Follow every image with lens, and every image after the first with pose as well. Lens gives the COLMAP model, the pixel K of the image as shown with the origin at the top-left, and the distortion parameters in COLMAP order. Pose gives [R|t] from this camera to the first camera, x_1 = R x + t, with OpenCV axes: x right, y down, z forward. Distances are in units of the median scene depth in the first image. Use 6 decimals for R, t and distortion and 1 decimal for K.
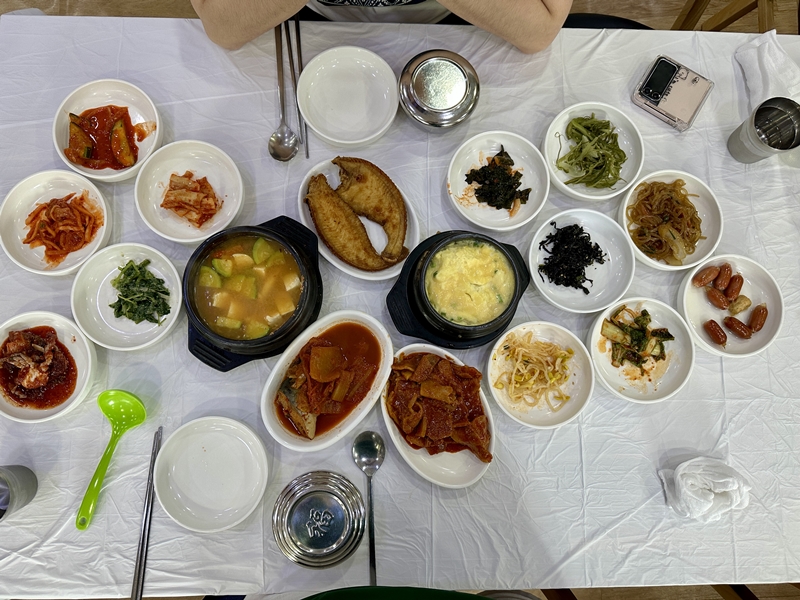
lens RADIAL K [[548.8, 0, 400.0], [0, 548.8, 300.0], [0, 0, 1]] dist [0.002291, -0.000026]
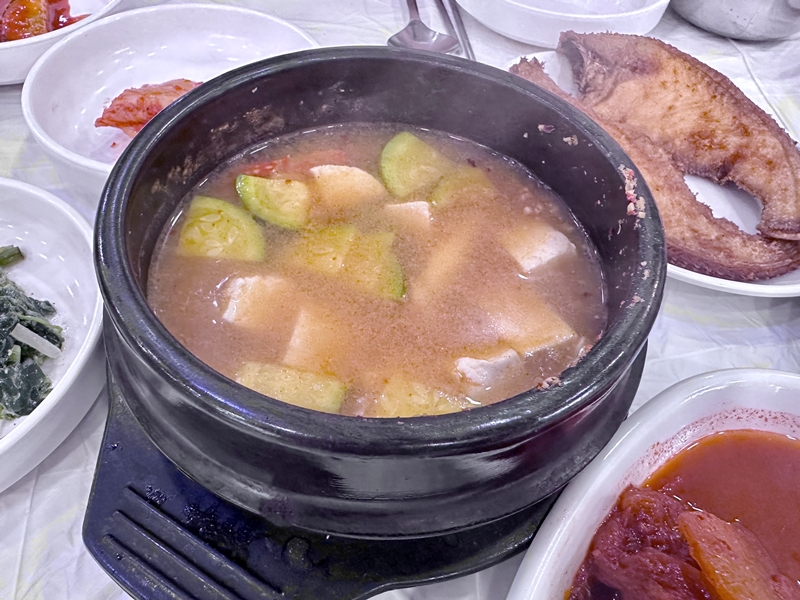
lens RADIAL K [[618.8, 0, 400.0], [0, 618.8, 300.0], [0, 0, 1]] dist [-0.000328, -0.000070]
pose [[0.999850, -0.016888, -0.003827, -0.260308], [0.013459, 0.896965, -0.441896, 0.116228], [0.010896, 0.441779, 0.897058, 0.750046]]
